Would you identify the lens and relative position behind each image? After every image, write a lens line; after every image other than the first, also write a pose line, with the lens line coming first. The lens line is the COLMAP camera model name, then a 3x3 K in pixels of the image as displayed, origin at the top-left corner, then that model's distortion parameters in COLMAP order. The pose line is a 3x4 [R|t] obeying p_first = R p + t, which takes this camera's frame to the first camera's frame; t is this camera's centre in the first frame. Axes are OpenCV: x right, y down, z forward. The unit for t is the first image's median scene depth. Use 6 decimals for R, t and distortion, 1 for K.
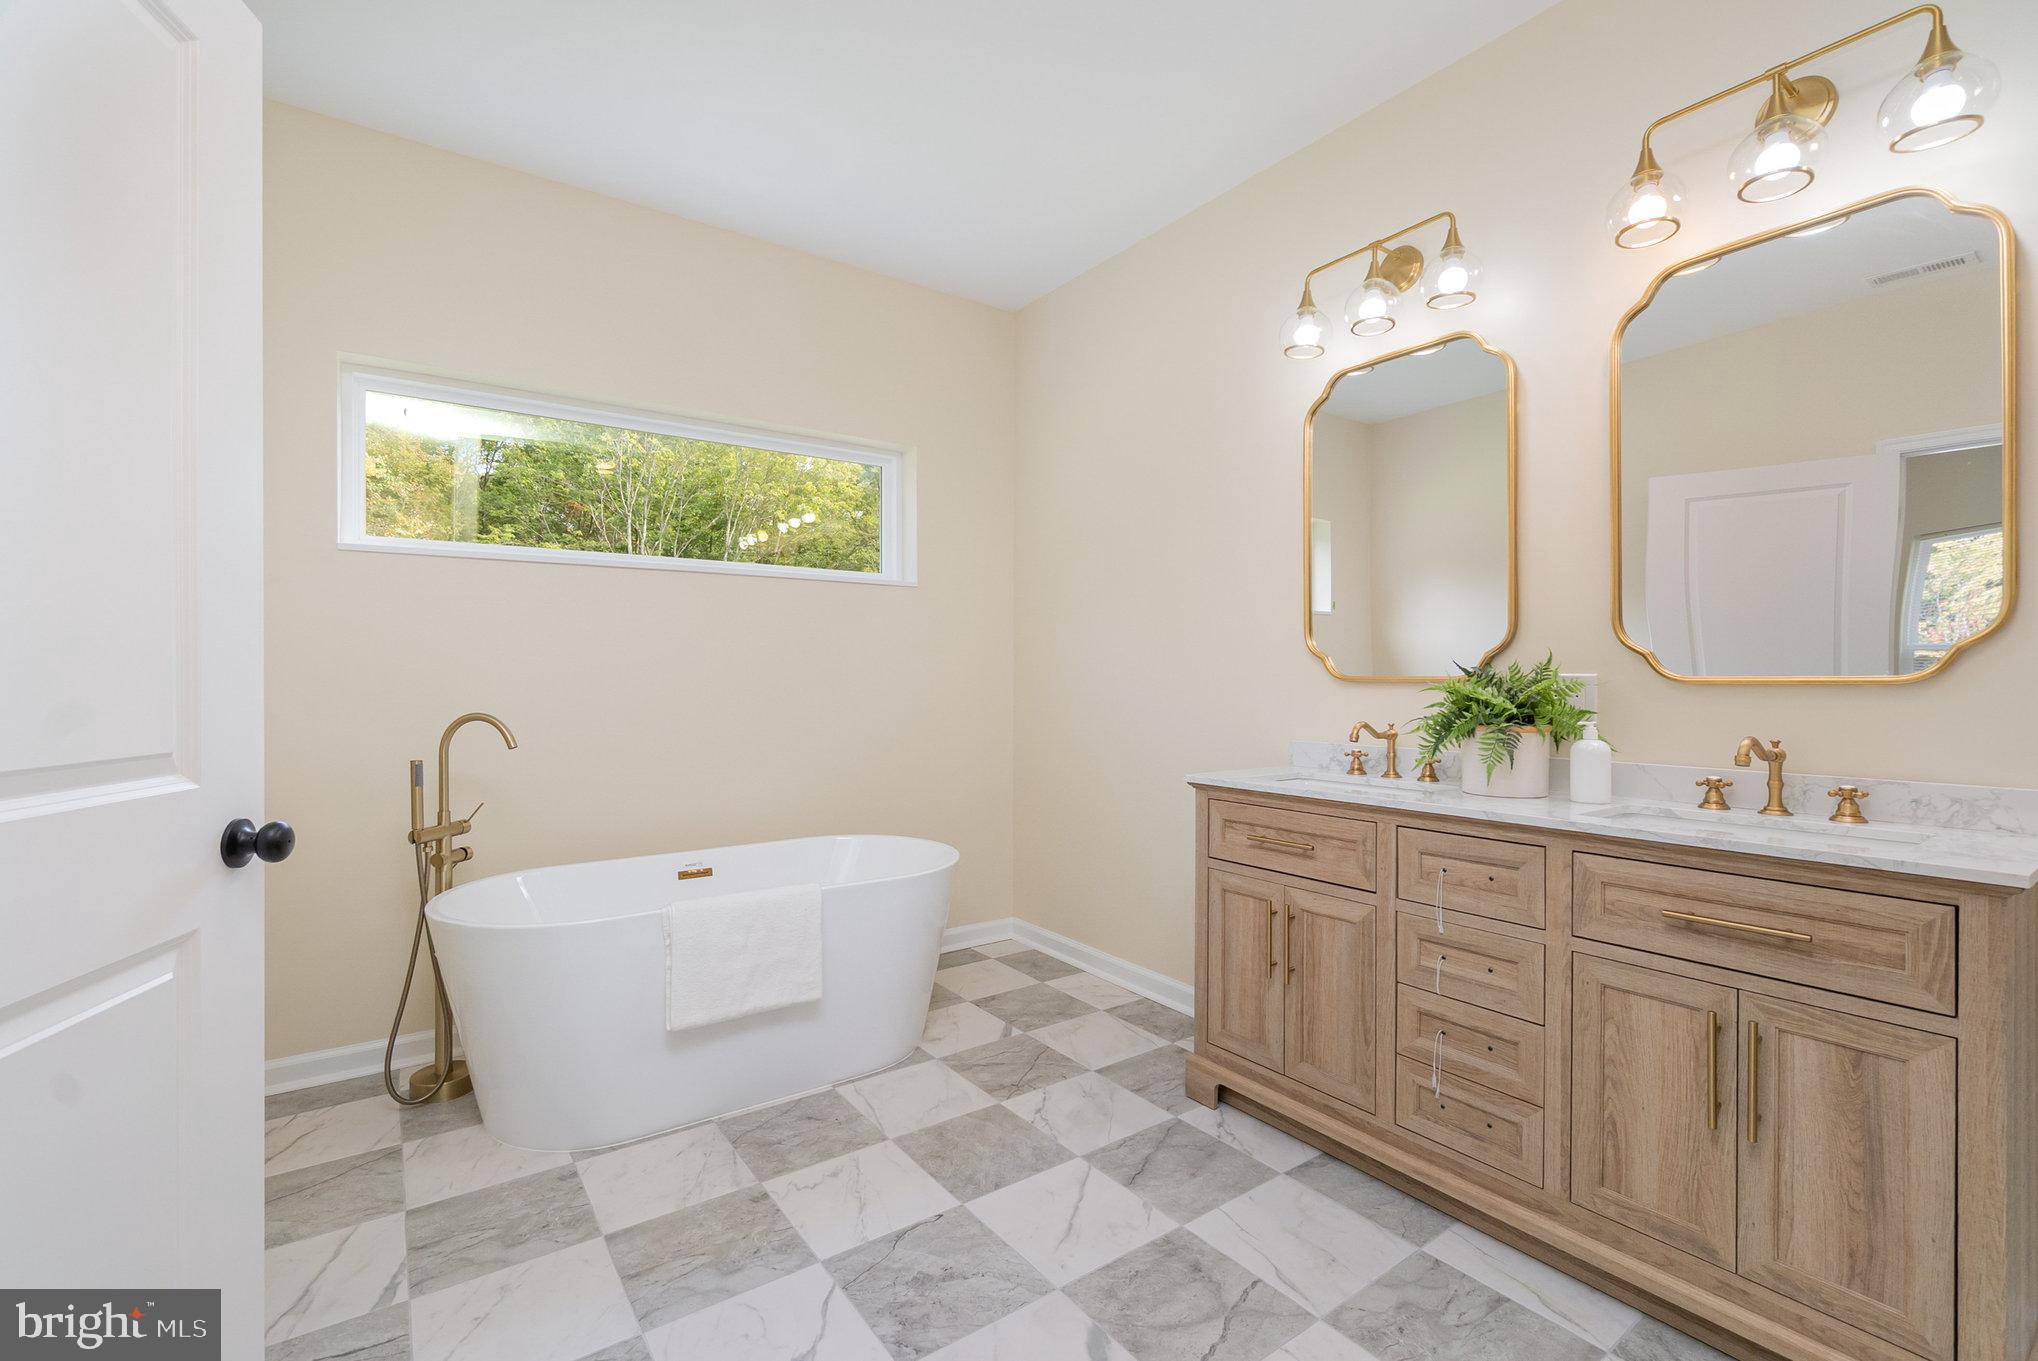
lens RADIAL K [[891.0, 0, 1020.6], [0, 891.0, 673.7], [0, 0, 1]] dist [-0.010221, 0.002847]
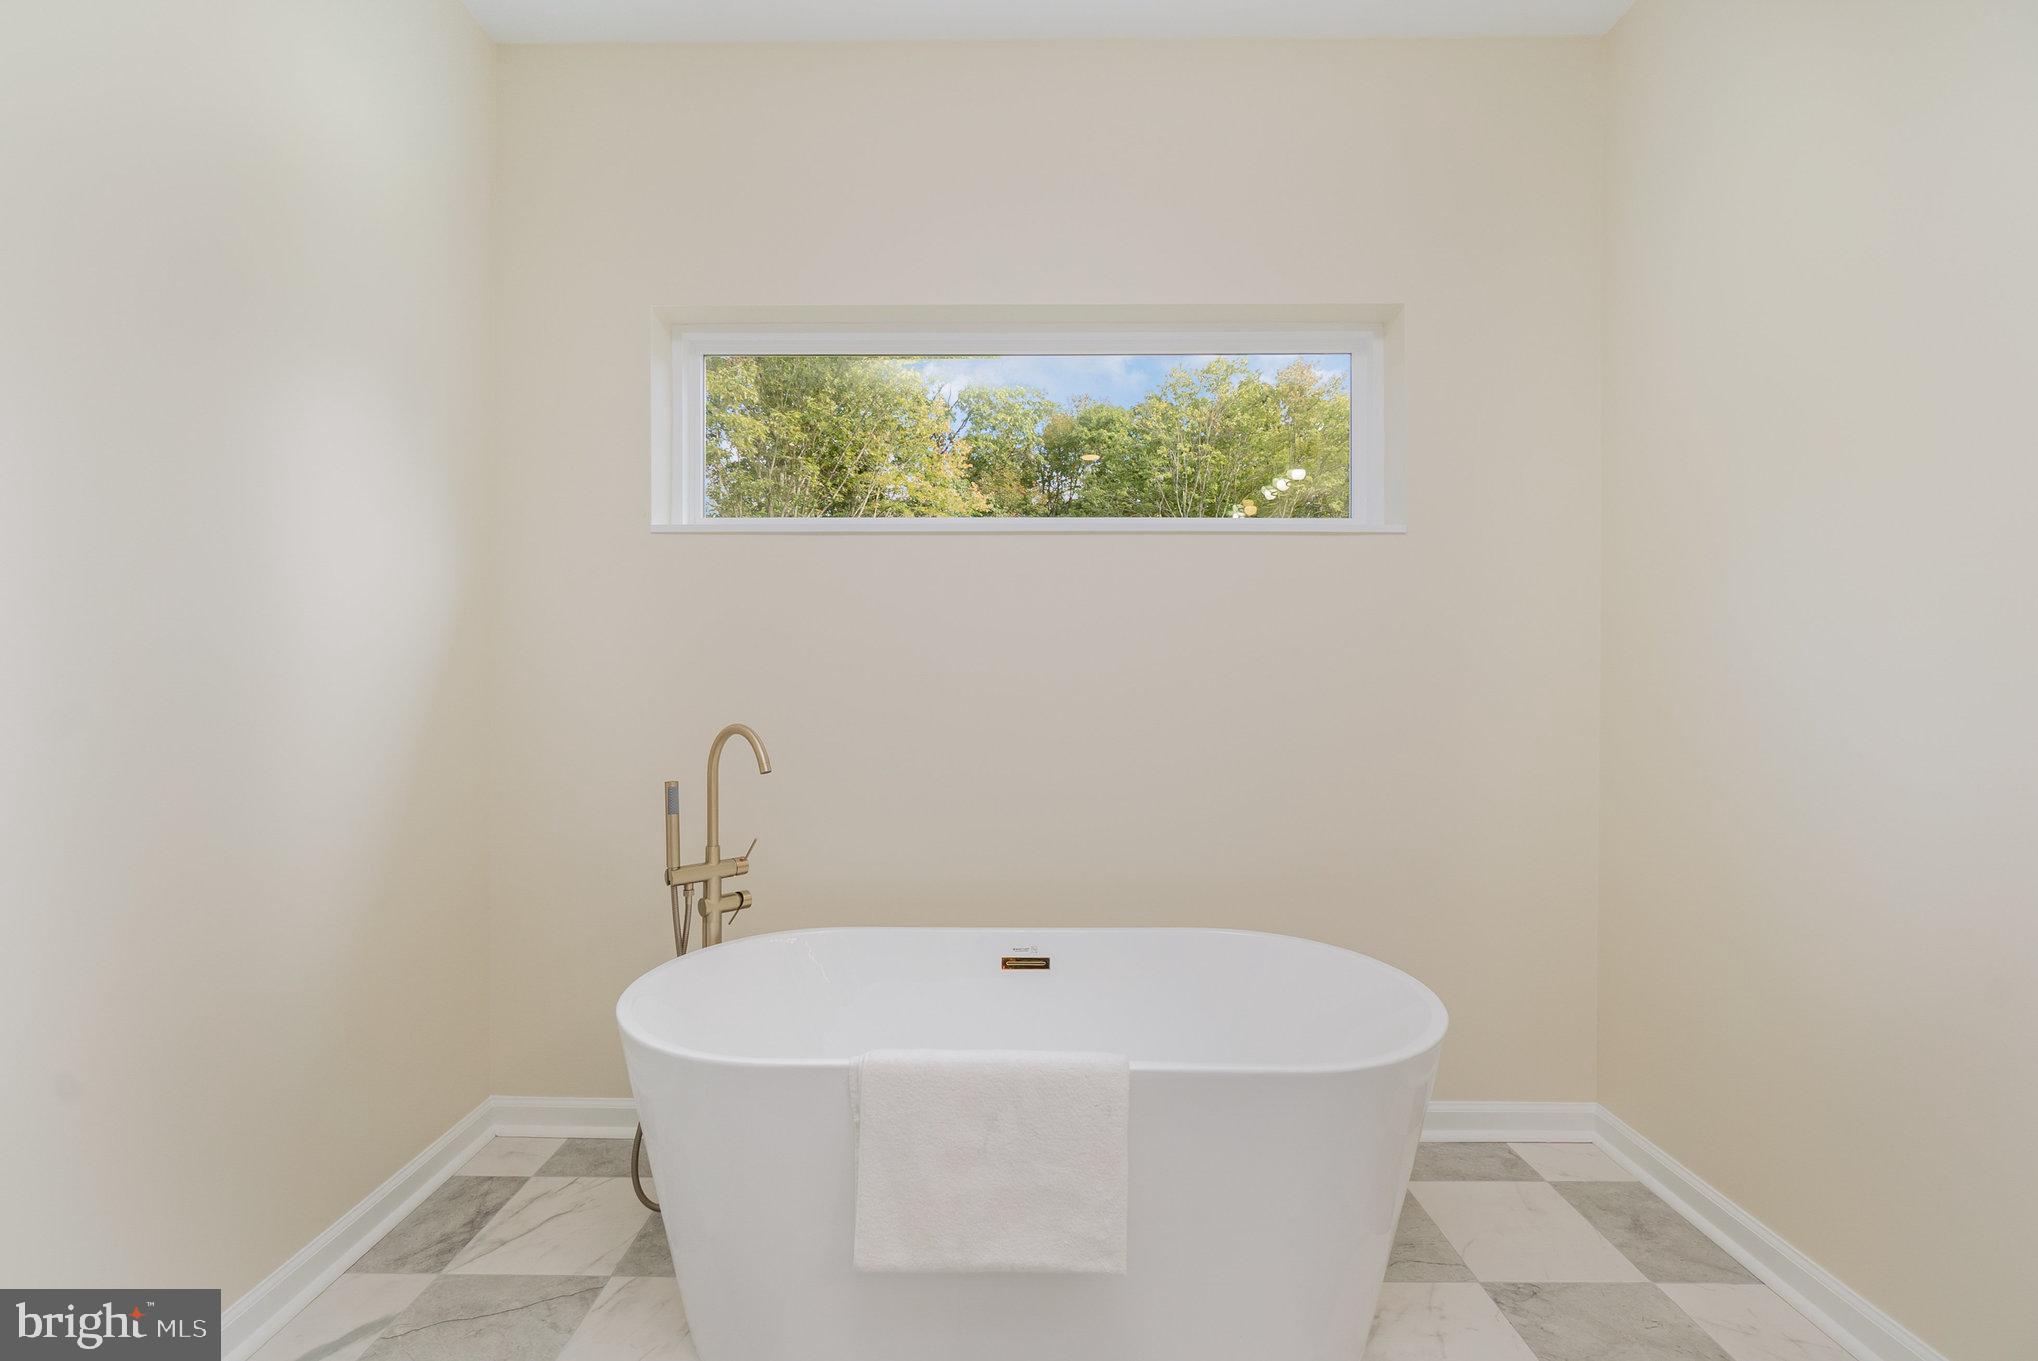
lens RADIAL K [[891.0, 0, 990.9], [0, 891.0, 675.1], [0, 0, 1]] dist [-0.010221, 0.002847]
pose [[0.800777, -0.000077, -0.598963, 0.039490], [0.000394, 1.000000, 0.000398, 0.001196], [0.598963, -0.000555, 0.800776, 0.609420]]
